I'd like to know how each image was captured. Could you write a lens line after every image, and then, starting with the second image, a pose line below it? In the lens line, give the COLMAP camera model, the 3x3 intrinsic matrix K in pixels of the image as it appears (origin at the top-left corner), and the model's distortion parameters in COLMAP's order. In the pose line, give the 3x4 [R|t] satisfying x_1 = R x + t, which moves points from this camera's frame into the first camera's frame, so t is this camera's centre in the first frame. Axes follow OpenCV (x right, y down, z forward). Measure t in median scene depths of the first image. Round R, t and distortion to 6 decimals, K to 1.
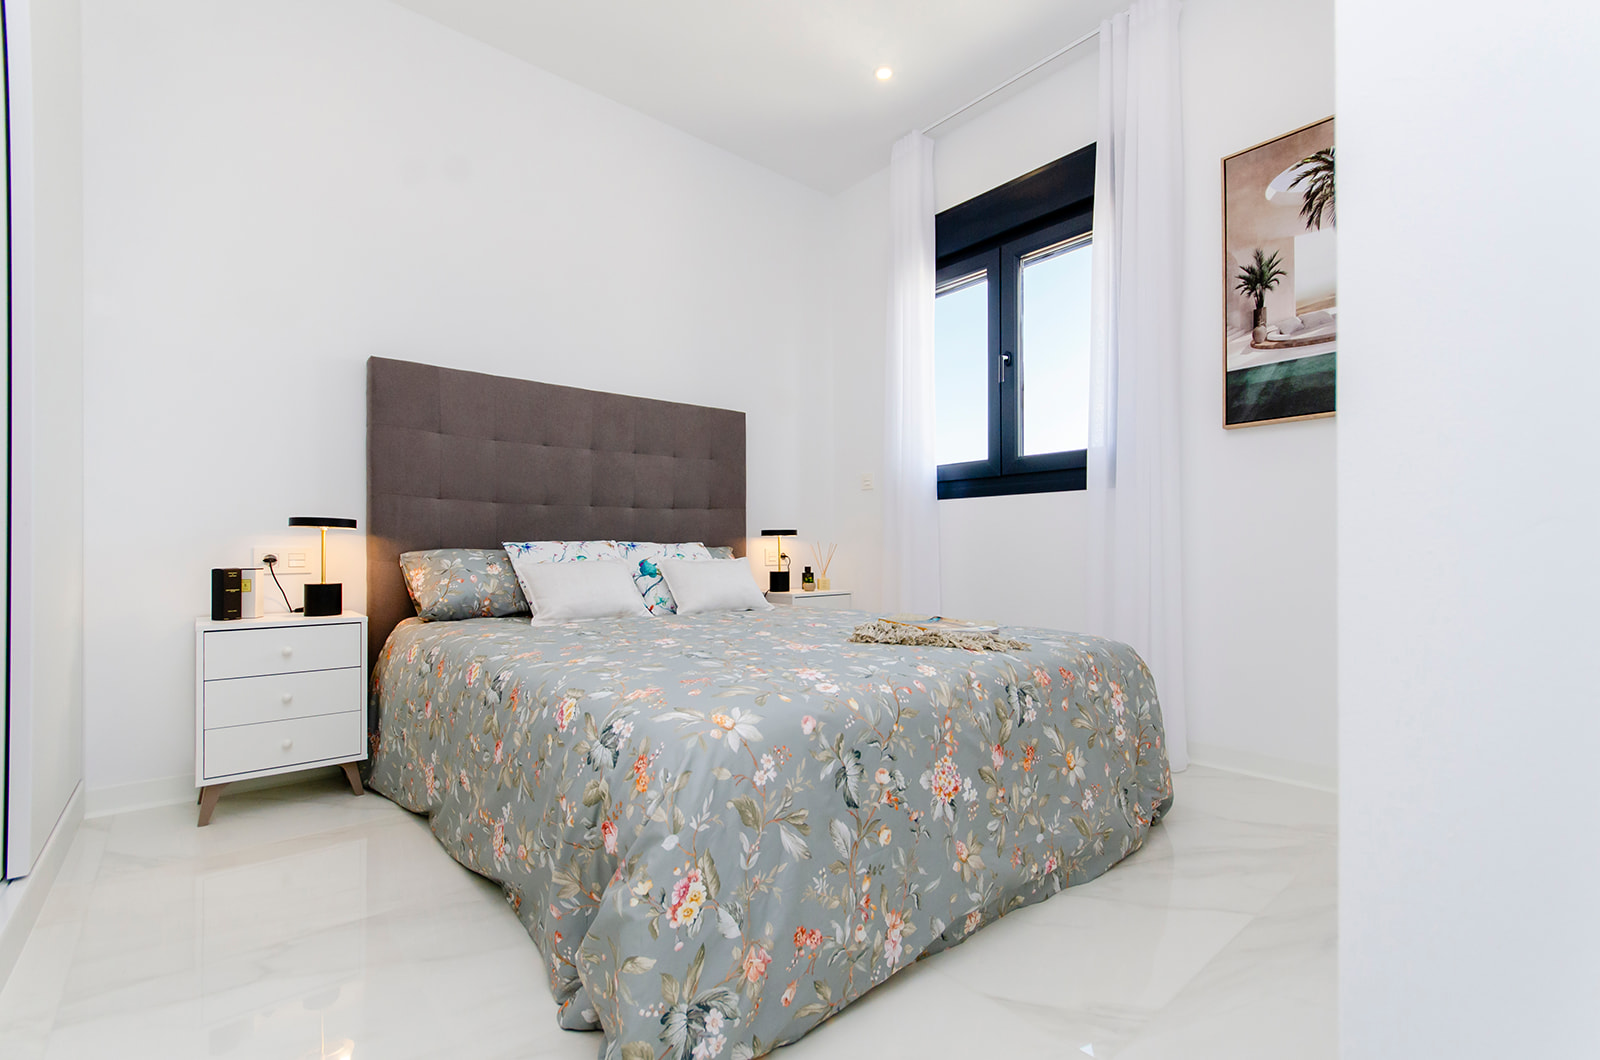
lens RADIAL K [[706.3, 0, 795.9], [0, 706.3, 548.7], [0, 0, 1]] dist [-0.000177, 0.006136]
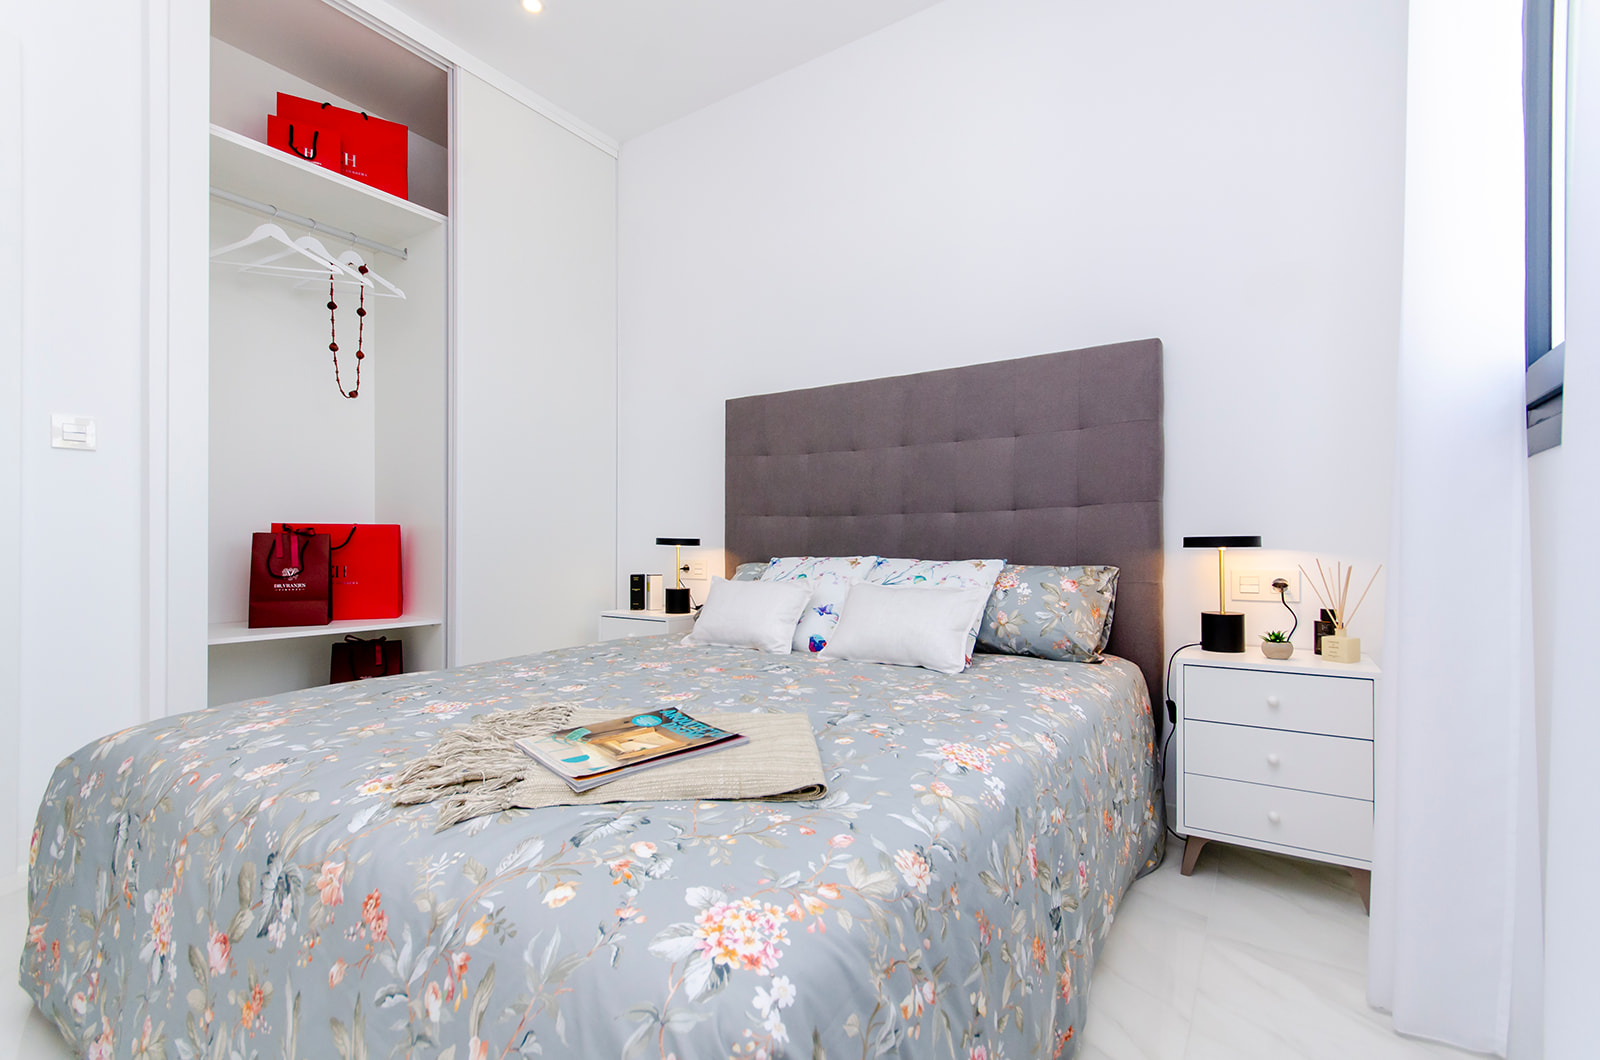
lens RADIAL K [[725.4, 0, 799.3], [0, 725.4, 527.8], [0, 0, 1]] dist [0.001606, 0.000208]
pose [[0.271650, -0.017538, -0.962236, 0.823817], [0.000418, 0.999836, -0.018105, -0.045730], [0.962396, 0.004516, 0.271612, 1.054329]]
